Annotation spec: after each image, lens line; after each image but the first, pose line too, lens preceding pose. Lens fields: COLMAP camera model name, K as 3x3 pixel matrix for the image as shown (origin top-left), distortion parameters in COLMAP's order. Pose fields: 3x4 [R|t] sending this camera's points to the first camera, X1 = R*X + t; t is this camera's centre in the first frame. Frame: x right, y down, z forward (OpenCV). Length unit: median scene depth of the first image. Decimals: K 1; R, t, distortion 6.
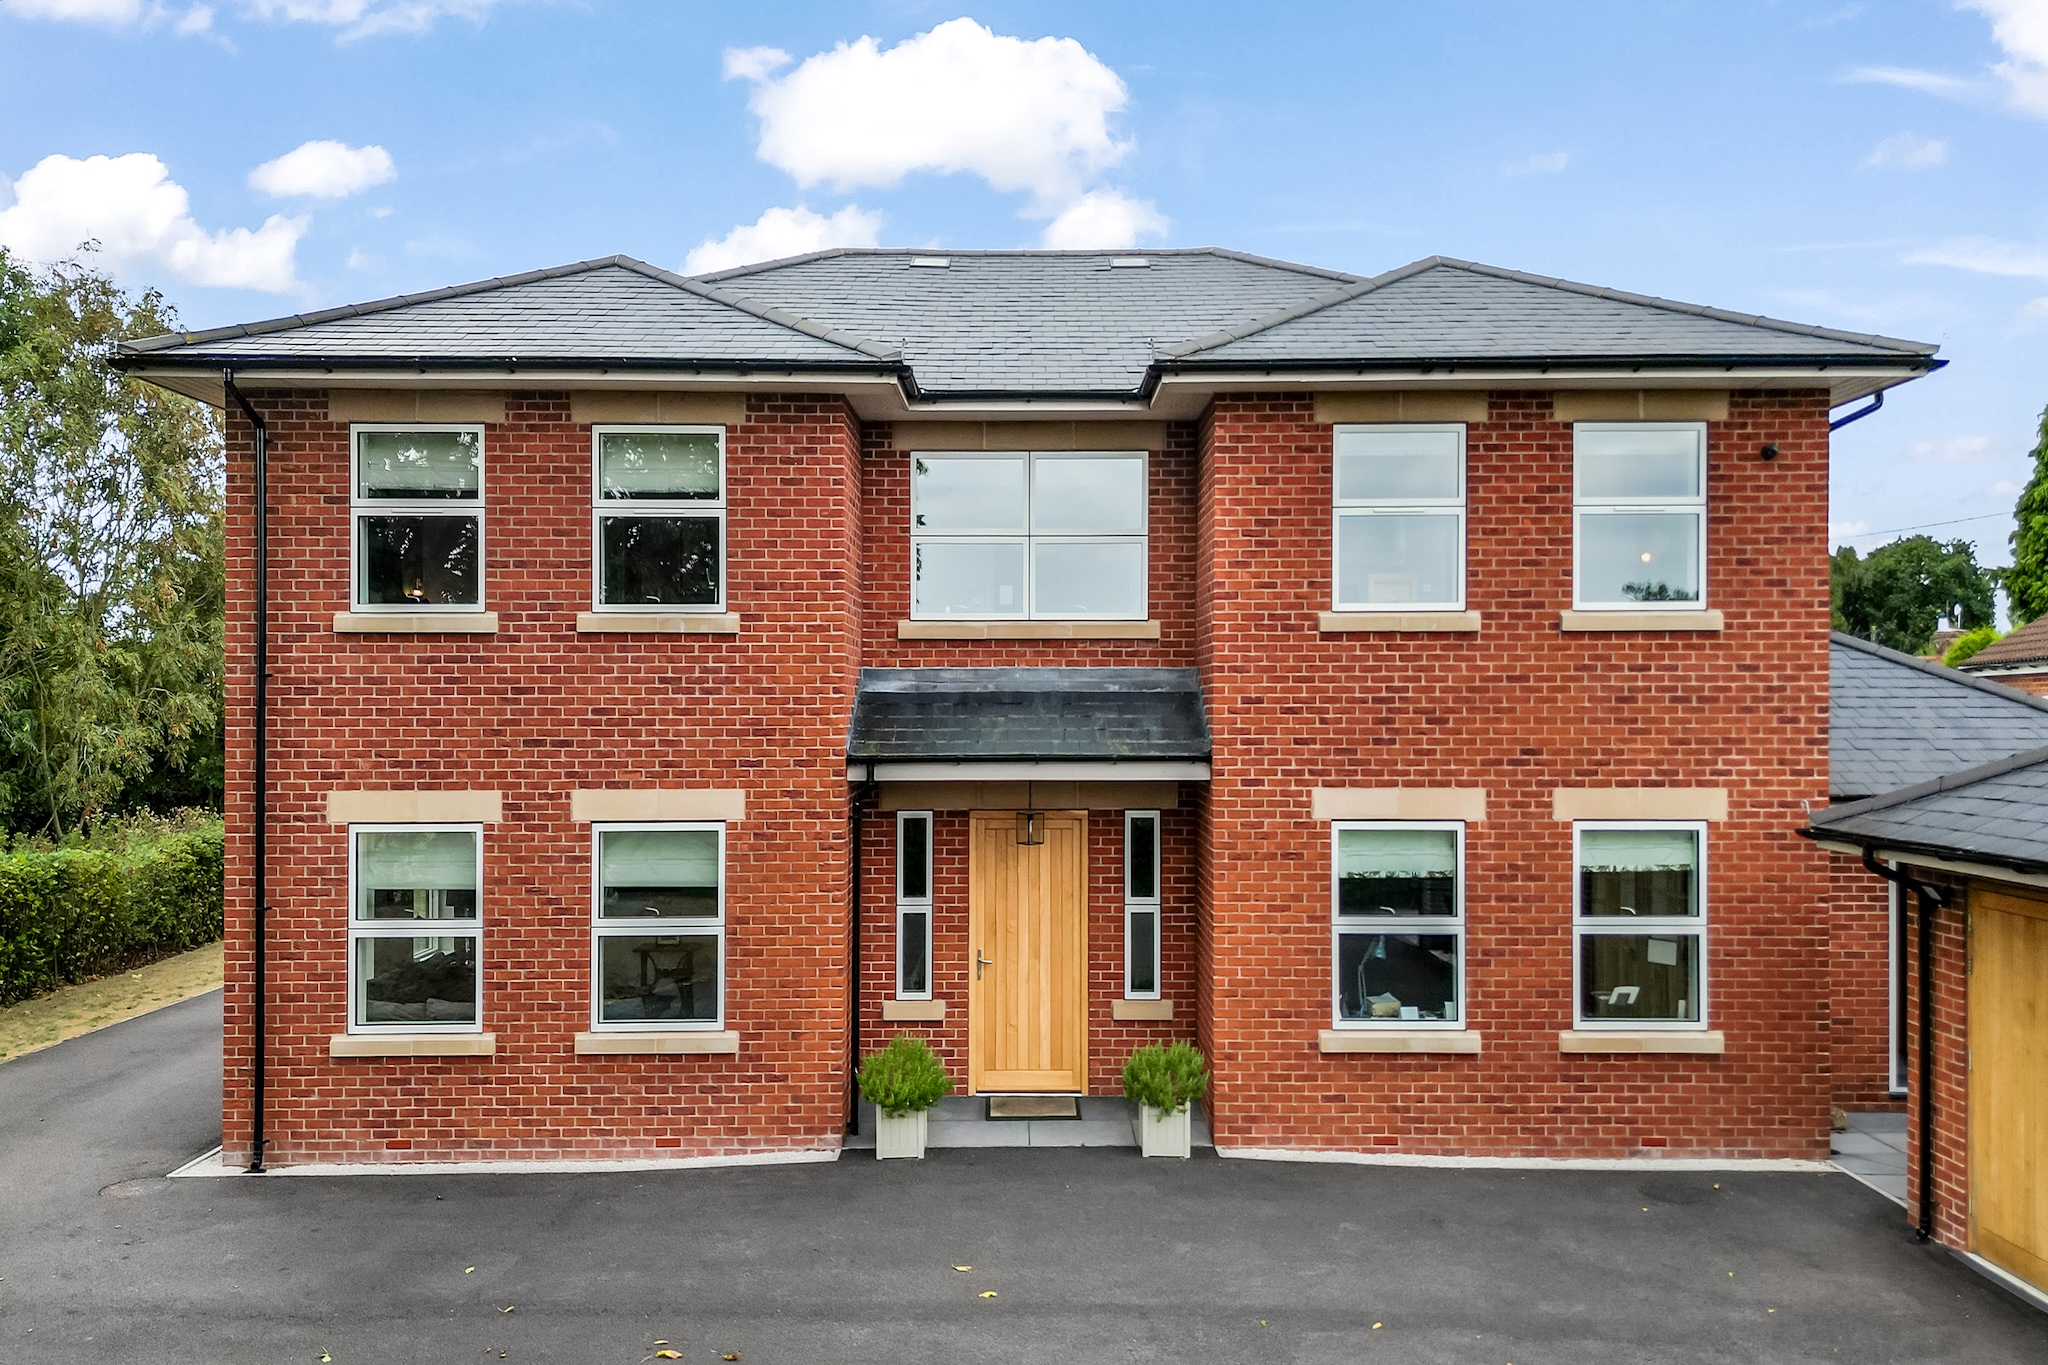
lens RADIAL K [[1470.3, 0, 1017.1], [0, 1470.3, 718.3], [0, 0, 1]] dist [0.086840, -0.104466]
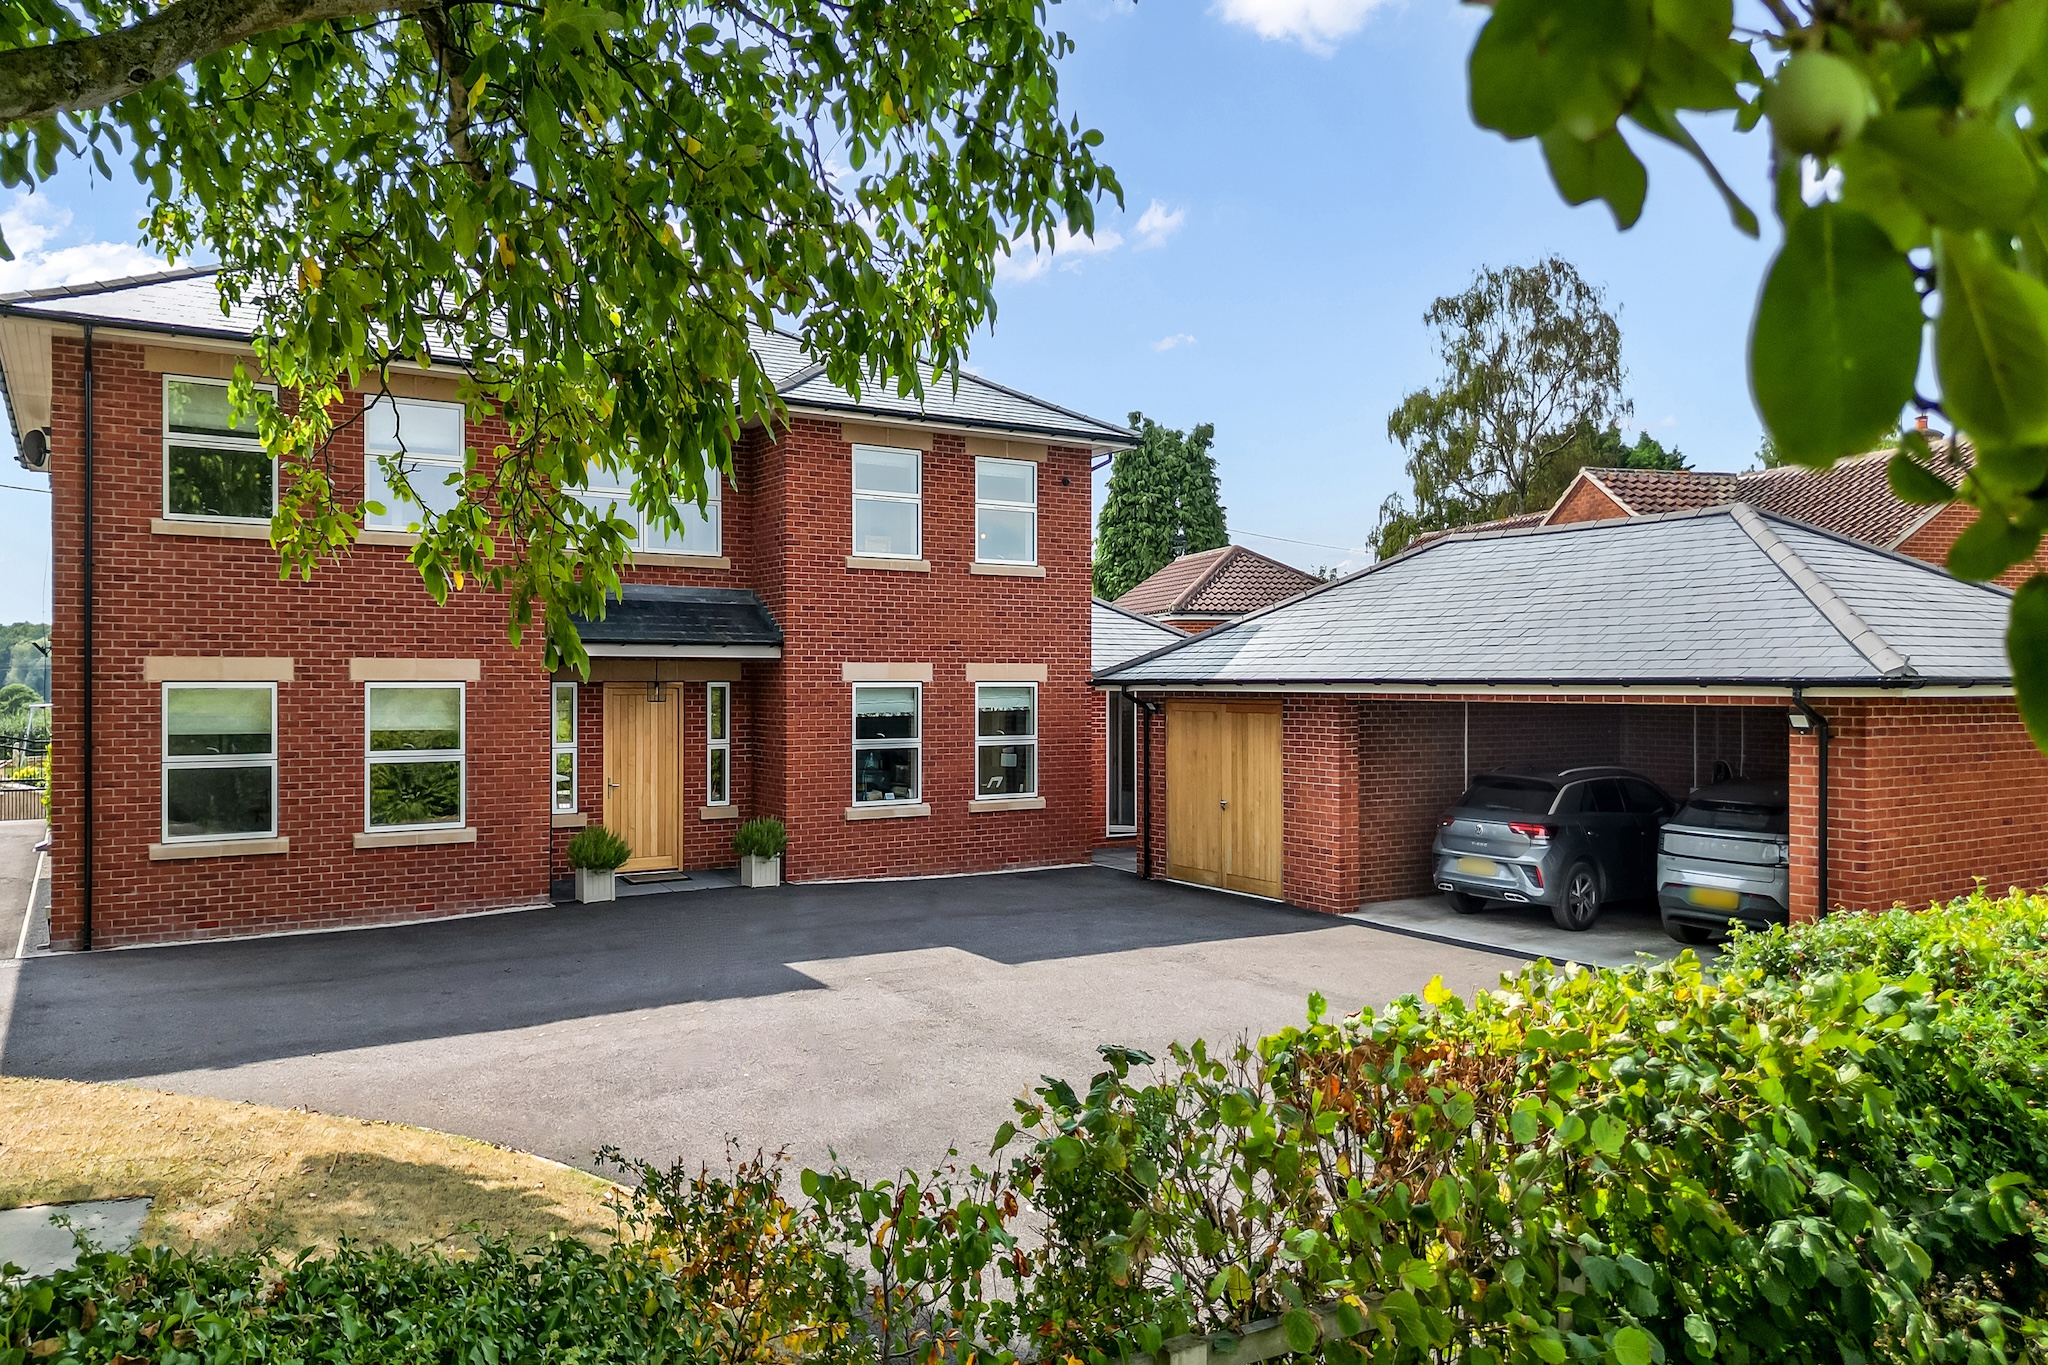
lens RADIAL K [[1470.3, 0, 1017.1], [0, 1470.3, 718.3], [0, 0, 1]] dist [0.086840, -0.104466]
pose [[0.845994, -0.010780, 0.533083, -0.513420], [0.003441, 0.999885, 0.014759, 0.086047], [-0.533181, -0.010652, 0.845934, -0.503275]]
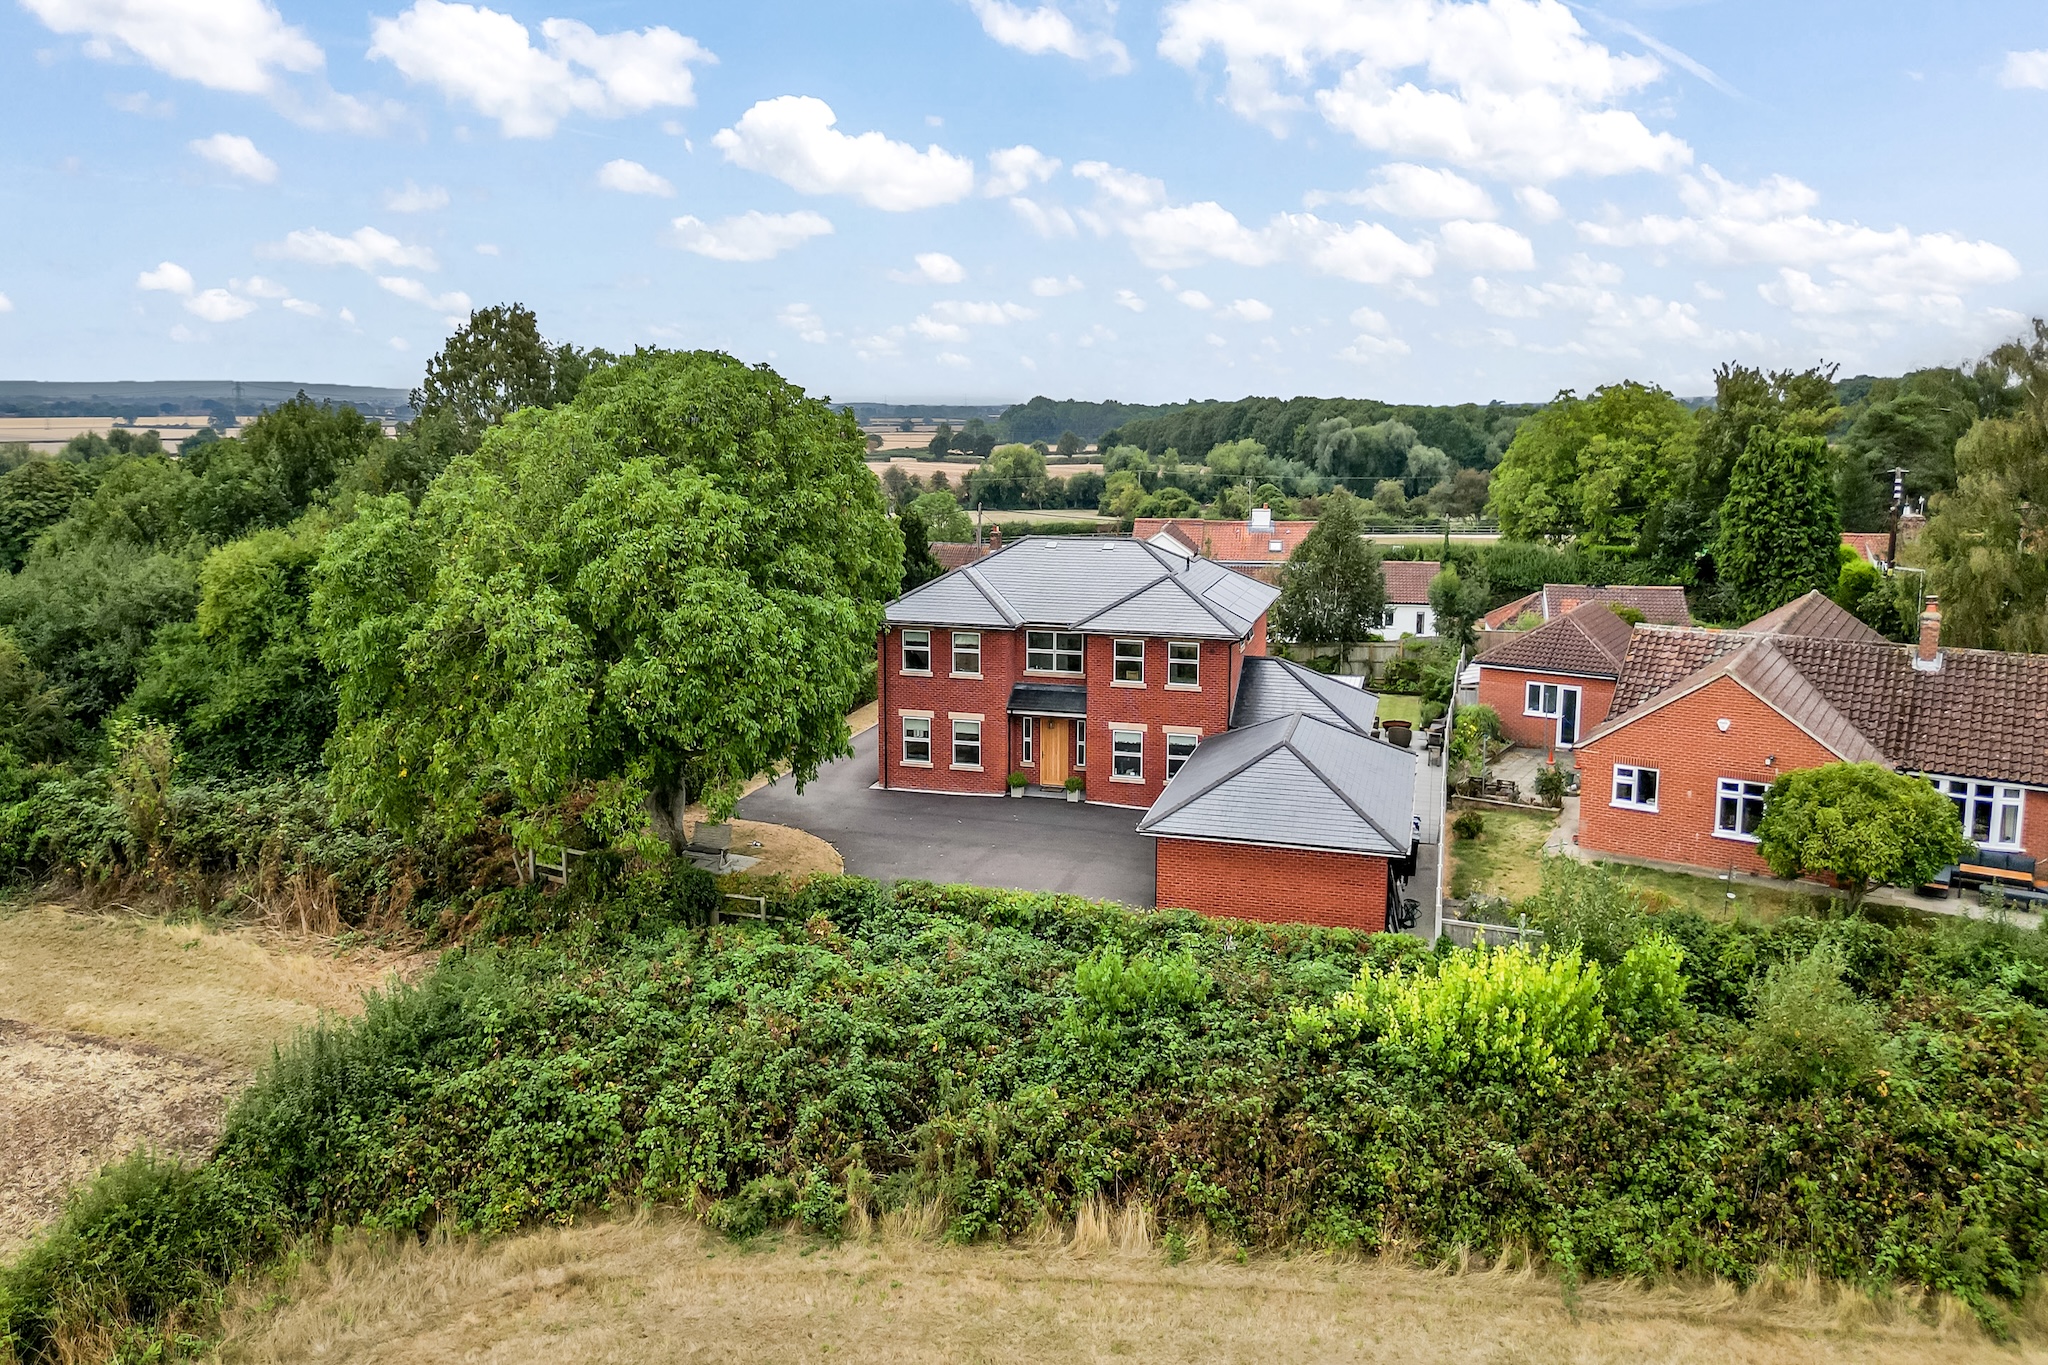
lens RADIAL K [[1470.3, 0, 1017.1], [0, 1470.3, 718.3], [0, 0, 1]] dist [0.086840, -0.104466]
pose [[0.960090, 0.059995, -0.273181, 1.116109], [-0.002727, 0.978685, 0.205349, -0.847732], [0.279678, -0.196409, 0.939789, -3.127395]]
